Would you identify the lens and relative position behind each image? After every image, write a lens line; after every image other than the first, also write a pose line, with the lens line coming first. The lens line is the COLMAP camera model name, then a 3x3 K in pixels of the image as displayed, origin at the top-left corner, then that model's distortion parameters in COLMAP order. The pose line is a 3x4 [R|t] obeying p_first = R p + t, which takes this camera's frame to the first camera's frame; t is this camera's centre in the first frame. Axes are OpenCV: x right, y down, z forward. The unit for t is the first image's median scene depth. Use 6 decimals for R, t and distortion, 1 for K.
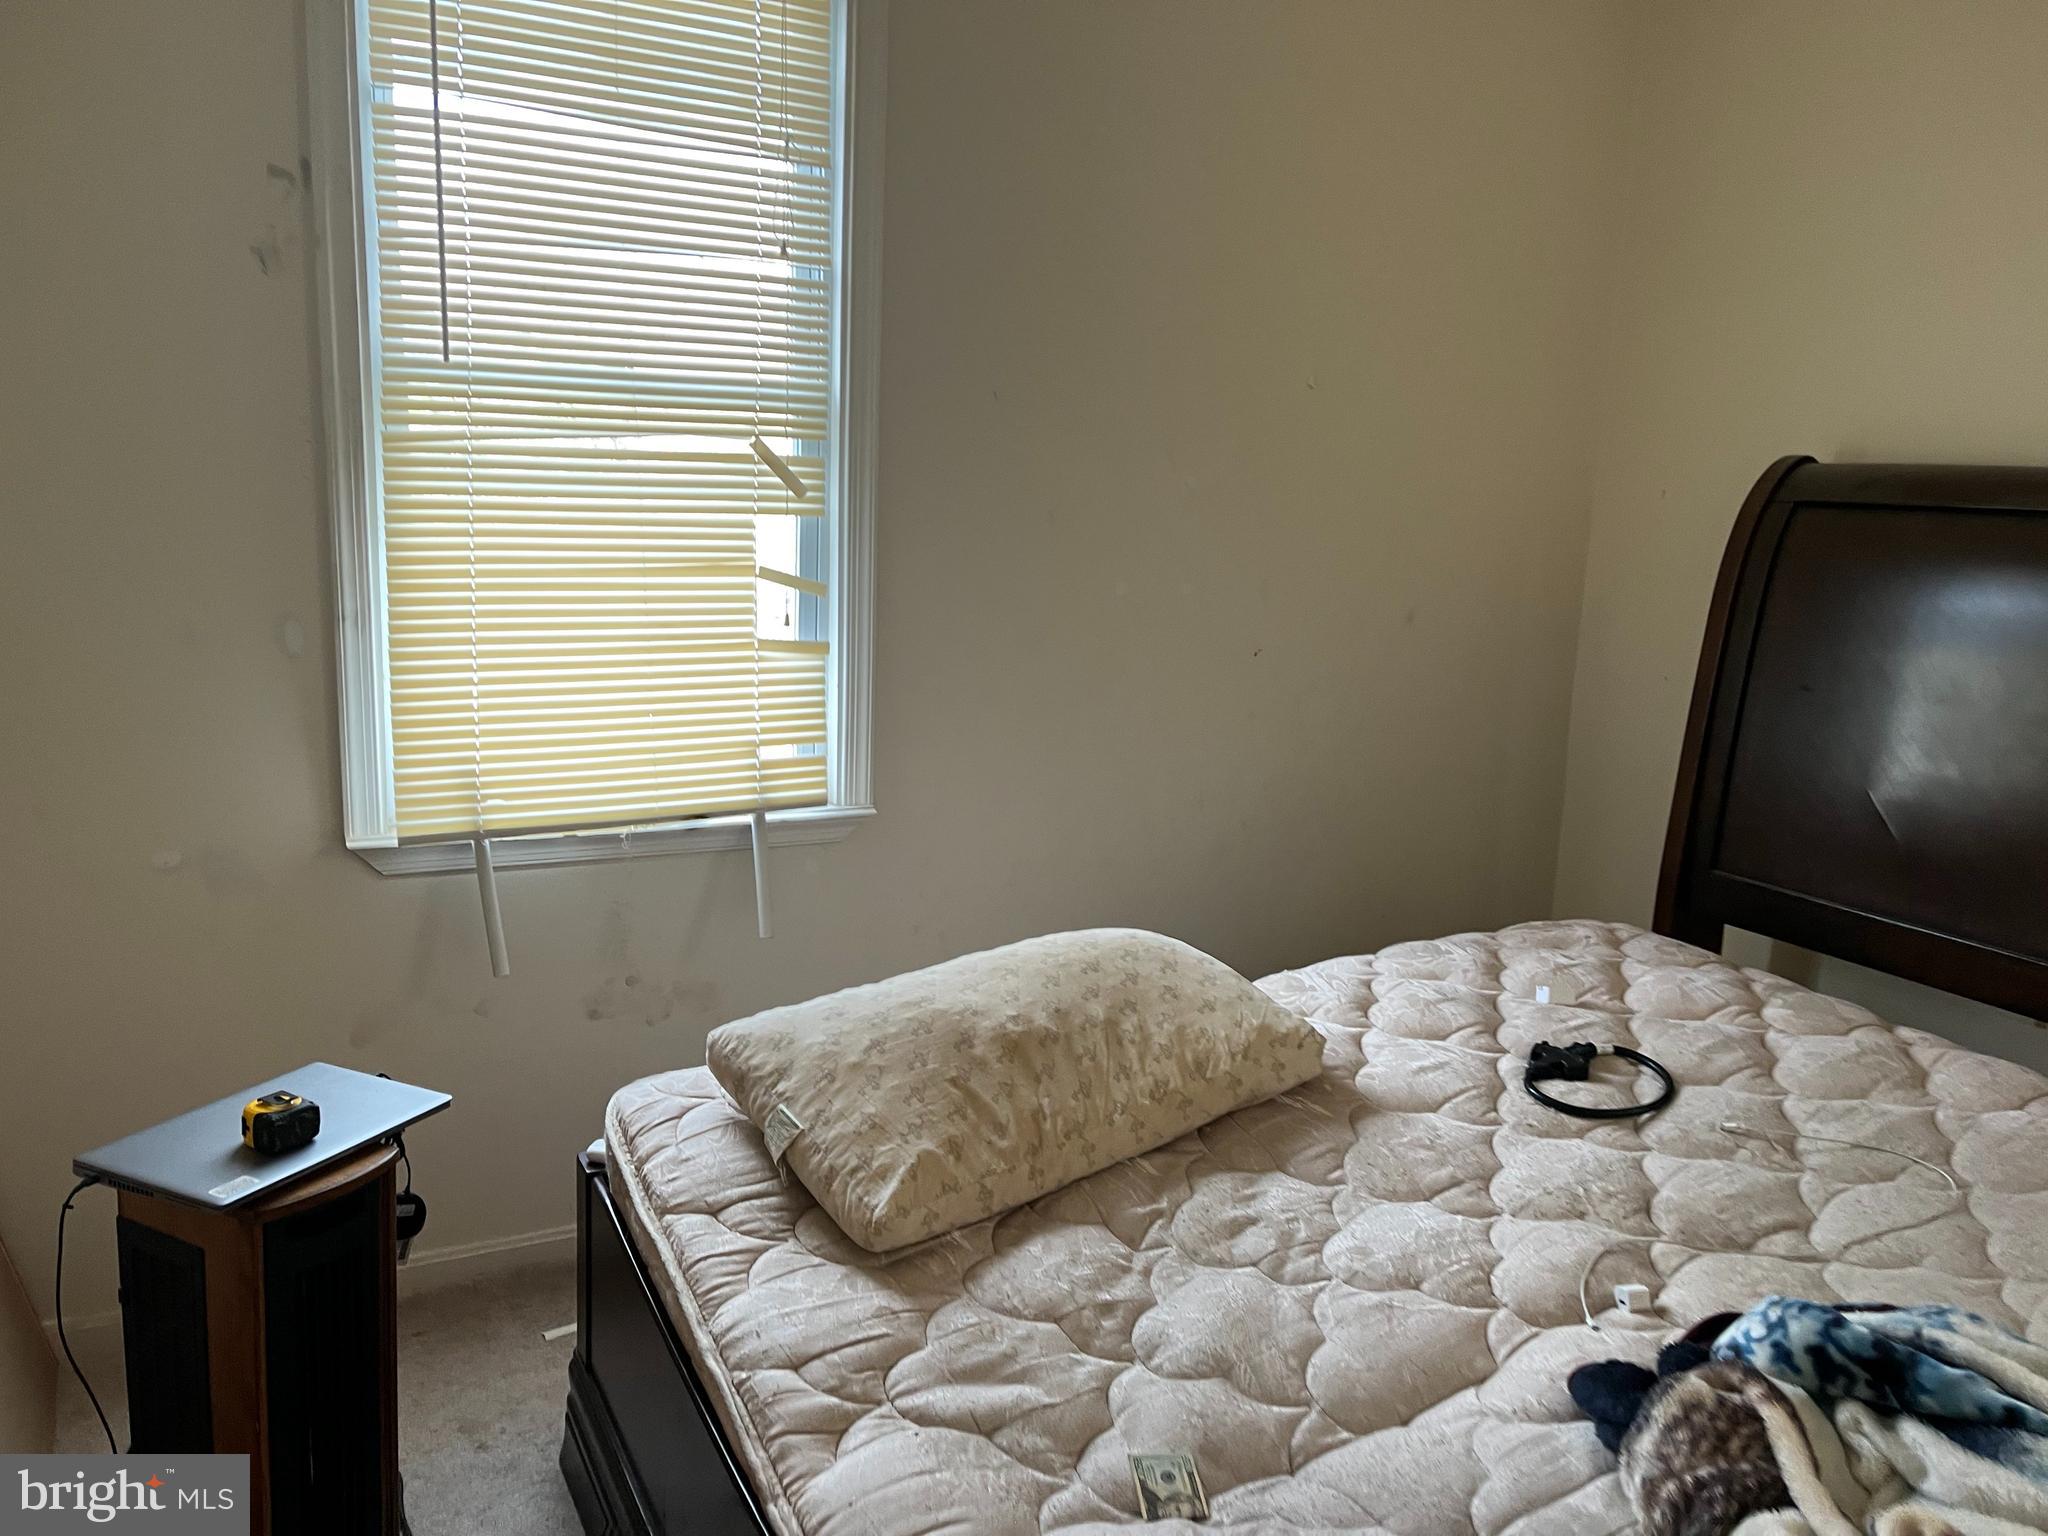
lens RADIAL K [[1528.4, 0, 1026.4], [0, 1528.4, 753.8], [0, 0, 1]] dist [0.049241, -0.070814]
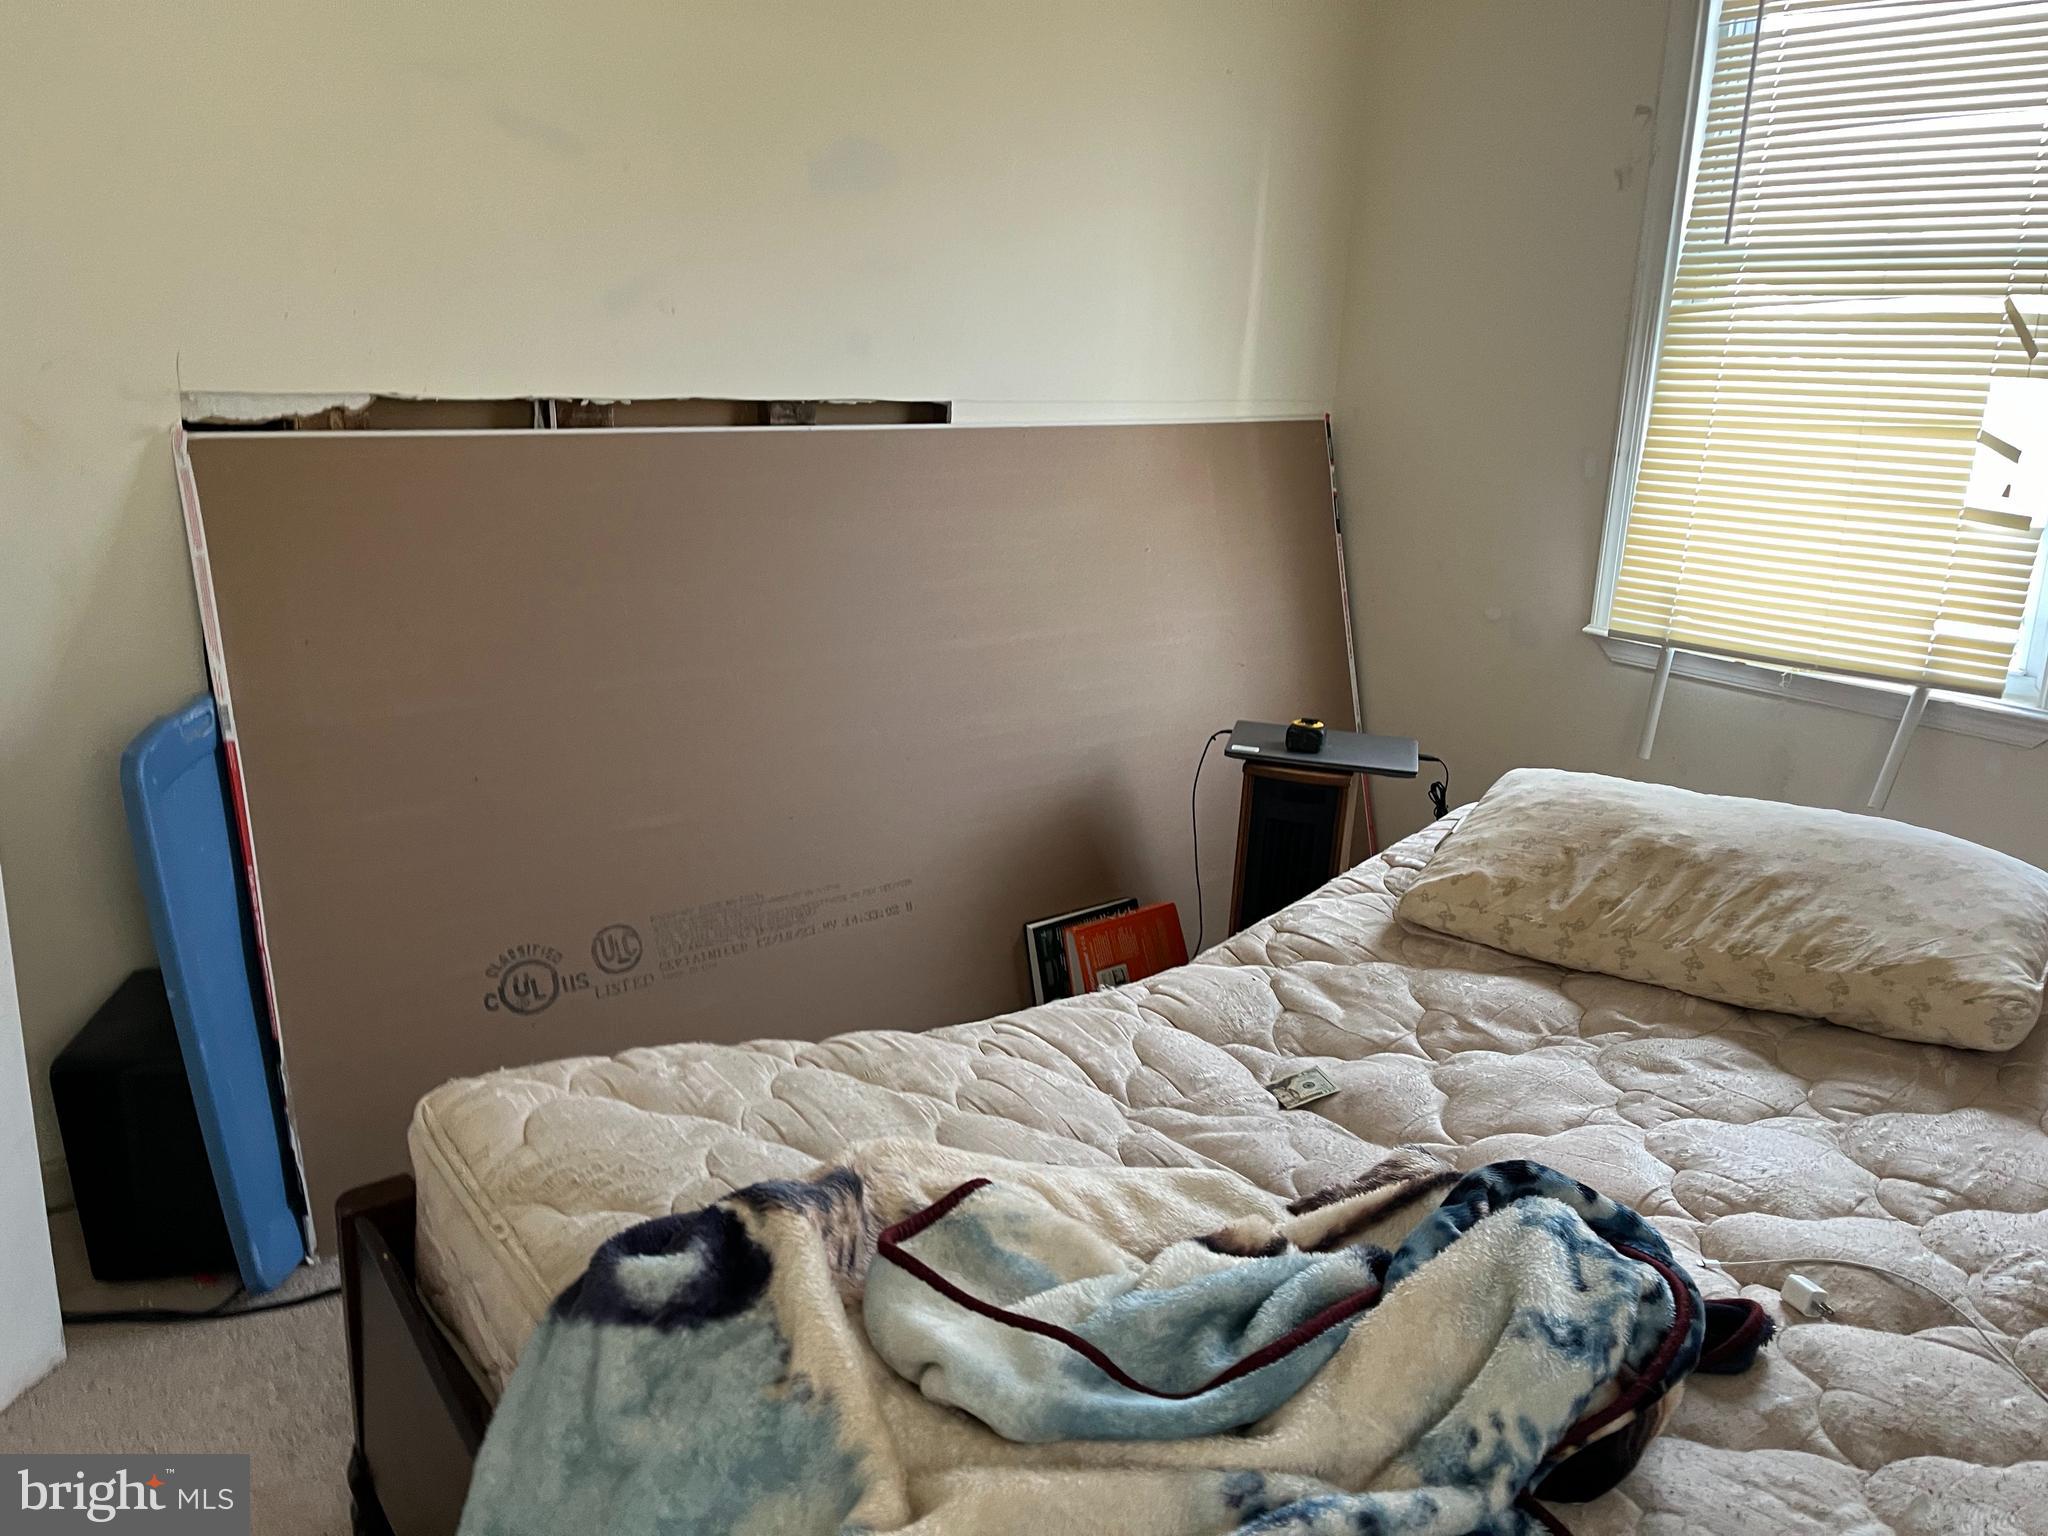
lens RADIAL K [[1528.4, 0, 1026.4], [0, 1528.4, 753.8], [0, 0, 1]] dist [0.049241, -0.070814]
pose [[0.169874, 0.229232, -0.958434, 0.756439], [-0.188079, 0.962234, 0.196805, -0.006757], [0.967352, 0.146830, 0.206572, 0.278211]]
